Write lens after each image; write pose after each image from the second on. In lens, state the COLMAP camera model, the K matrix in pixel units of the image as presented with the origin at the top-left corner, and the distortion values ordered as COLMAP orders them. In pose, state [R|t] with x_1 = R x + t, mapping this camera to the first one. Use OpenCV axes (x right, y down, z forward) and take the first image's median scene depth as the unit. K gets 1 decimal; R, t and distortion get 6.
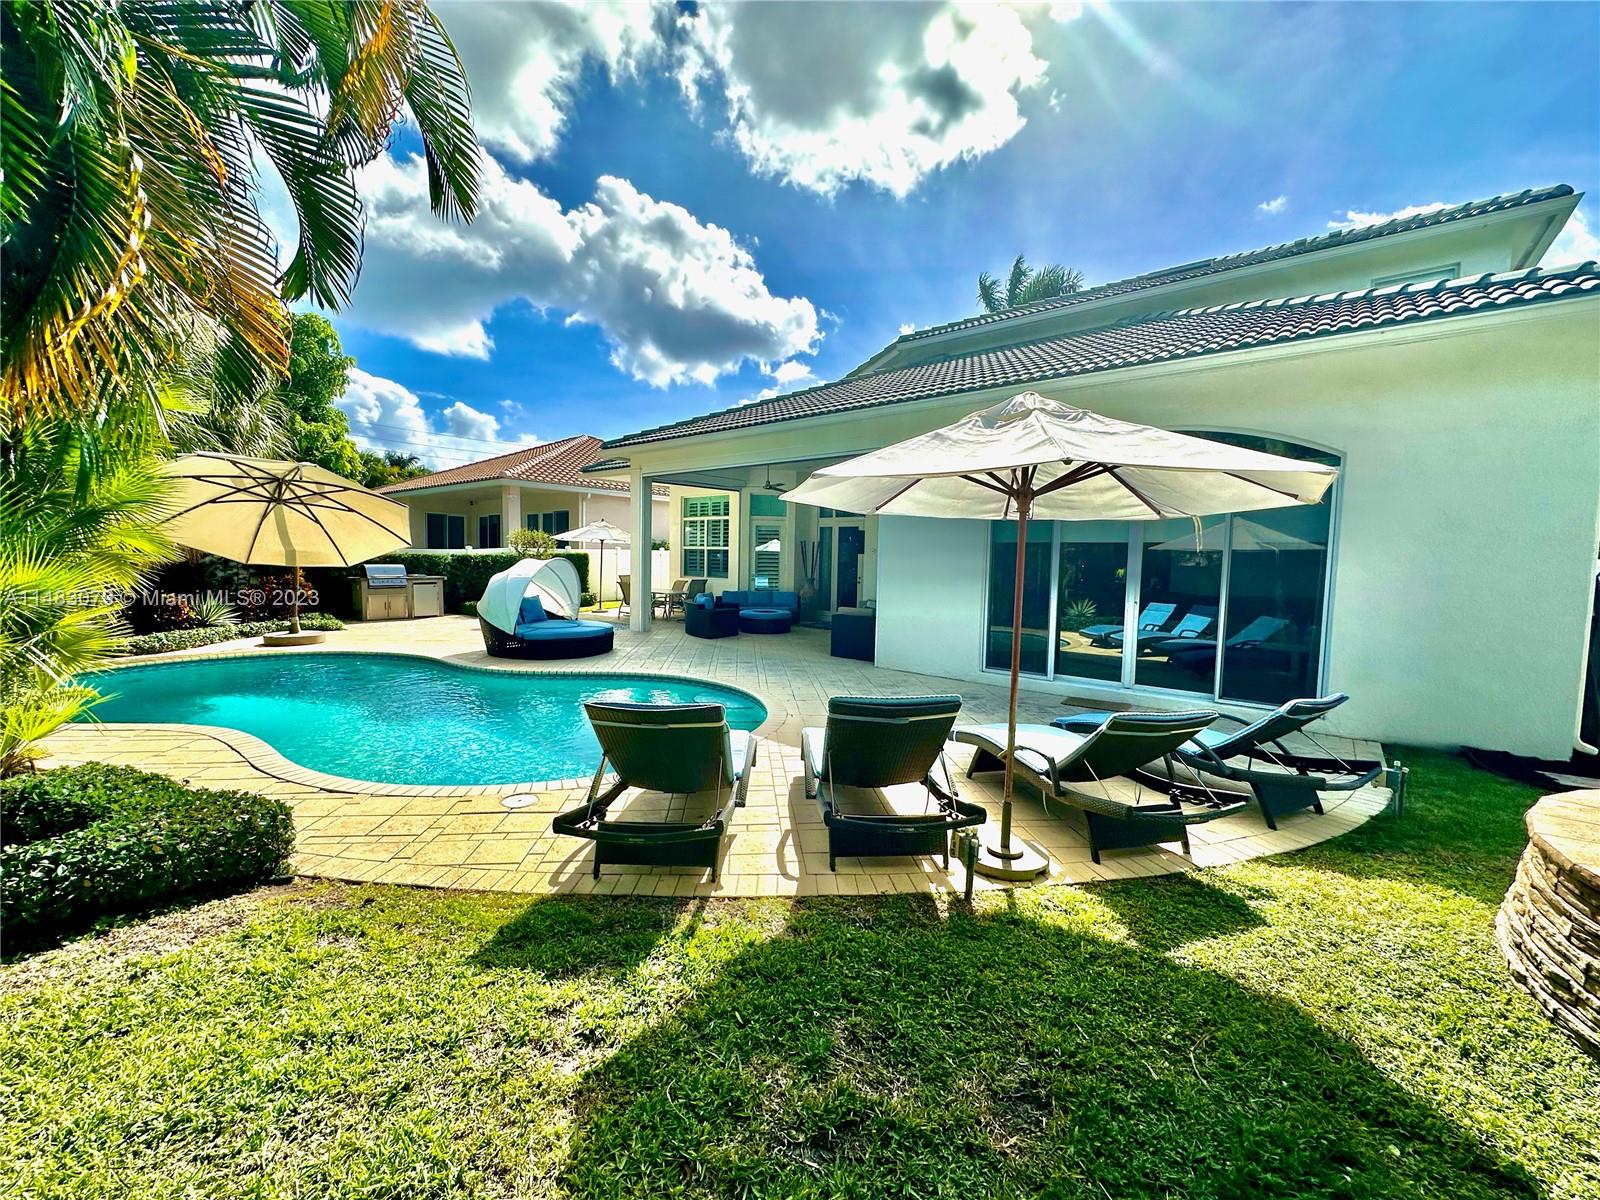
lens RADIAL K [[640.0, 0, 800.0], [0, 640.0, 600.0], [0, 0, 1]] dist [-0.003327, 0.000527]
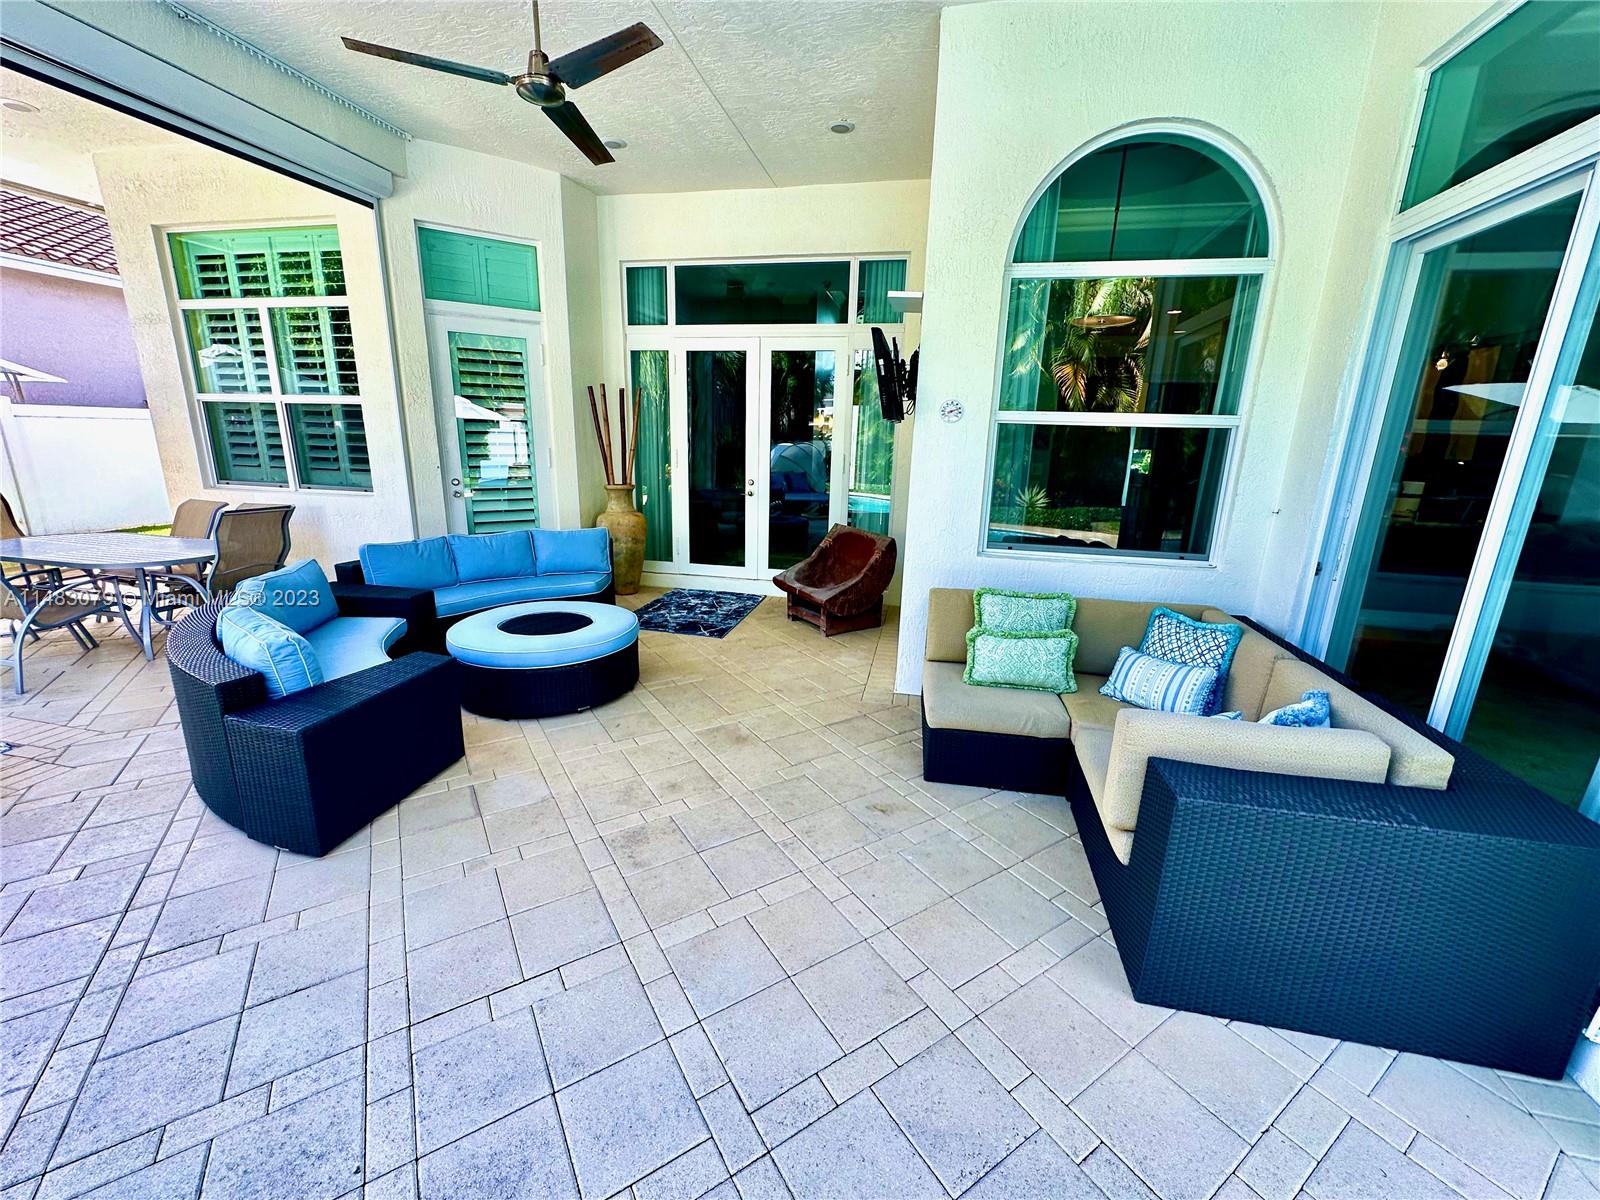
lens RADIAL K [[640.0, 0, 800.0], [0, 640.0, 600.0], [0, 0, 1]] dist [-0.003327, 0.000527]
pose [[0.887877, -0.109790, 0.446789, -0.085311], [0.023155, 0.980543, 0.194936, -0.047560], [-0.459498, -0.162734, 0.873143, 0.728940]]
